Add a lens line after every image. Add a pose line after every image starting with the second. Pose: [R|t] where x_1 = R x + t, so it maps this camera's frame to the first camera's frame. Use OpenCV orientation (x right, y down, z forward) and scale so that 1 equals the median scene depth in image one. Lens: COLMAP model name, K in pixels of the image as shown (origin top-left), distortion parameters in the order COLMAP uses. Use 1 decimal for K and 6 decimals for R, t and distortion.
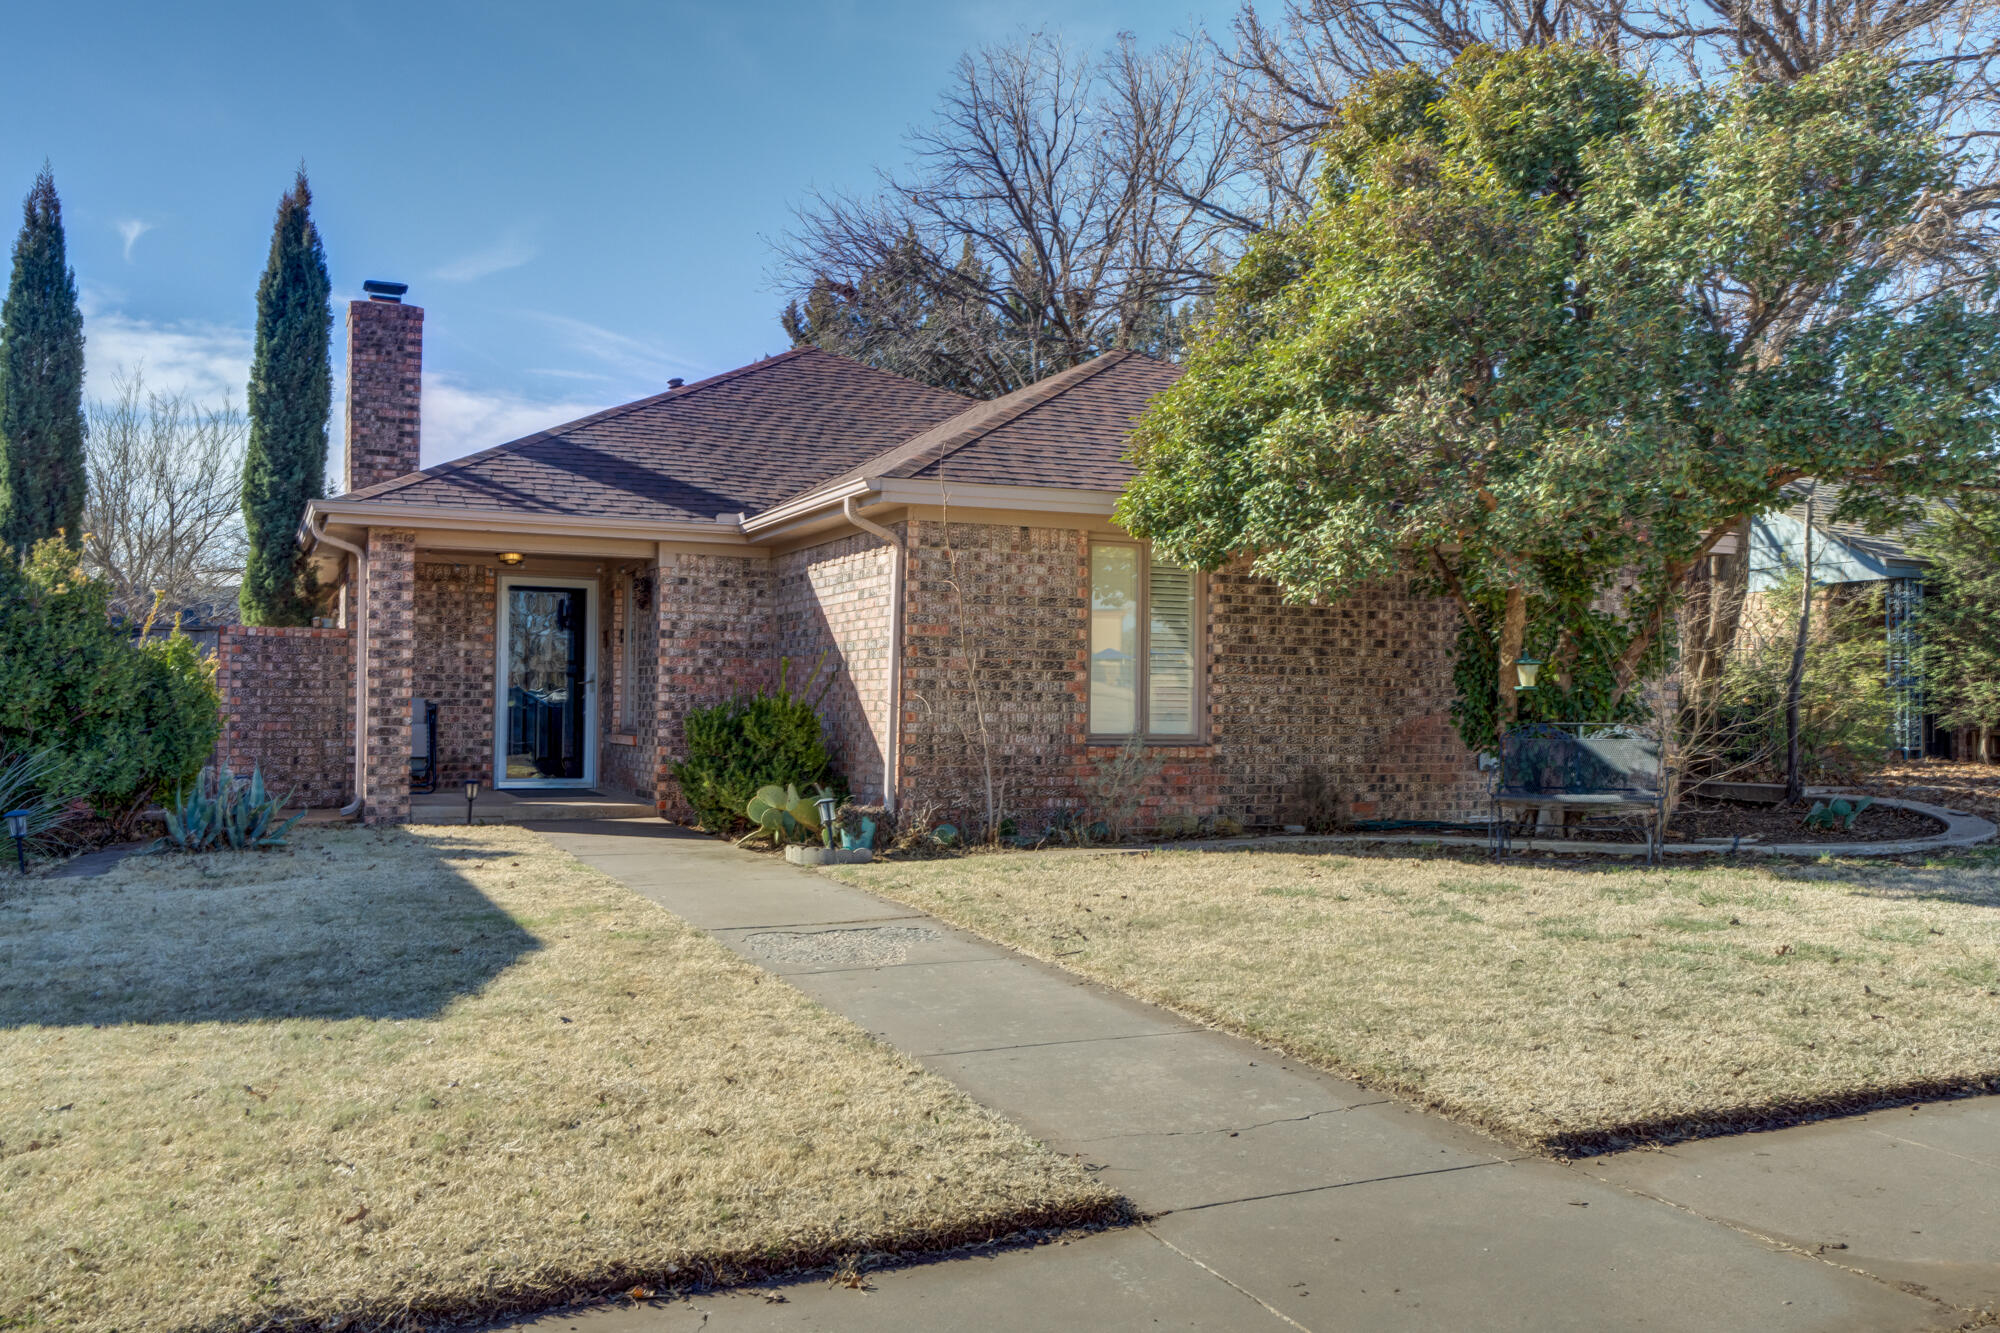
lens RADIAL K [[1582.2, 0, 990.2], [0, 1582.2, 654.2], [0, 0, 1]] dist [0.016726, 0.002145]
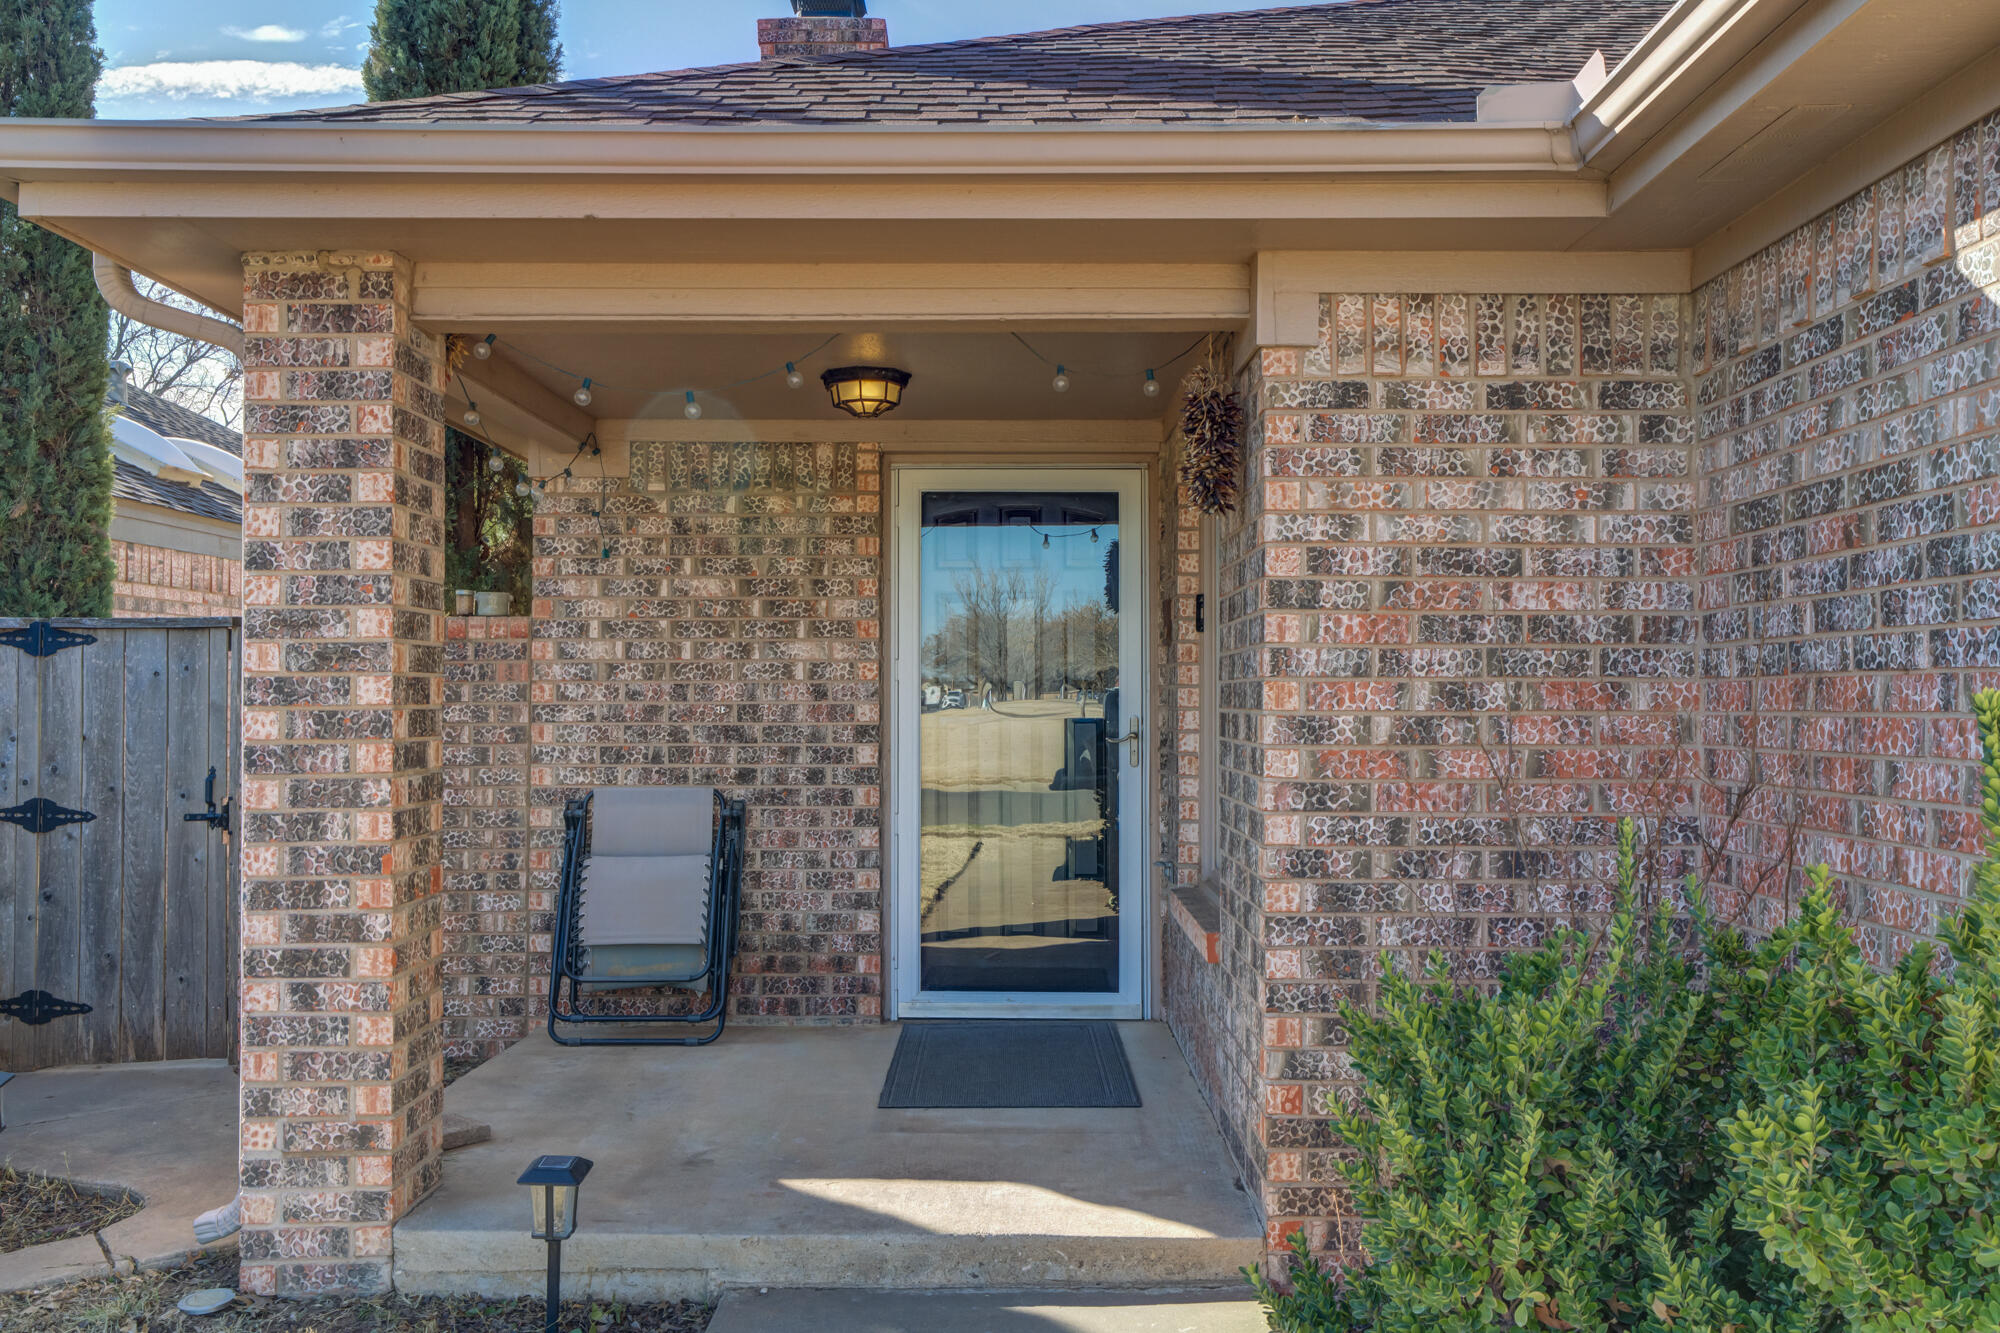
lens RADIAL K [[1582.2, 0, 990.2], [0, 1582.2, 654.2], [0, 0, 1]] dist [0.016726, 0.002145]
pose [[0.899419, -0.021109, -0.436578, -0.132553], [0.023050, 0.999734, -0.000851, -0.003541], [0.436480, -0.009297, 0.899666, 0.731635]]
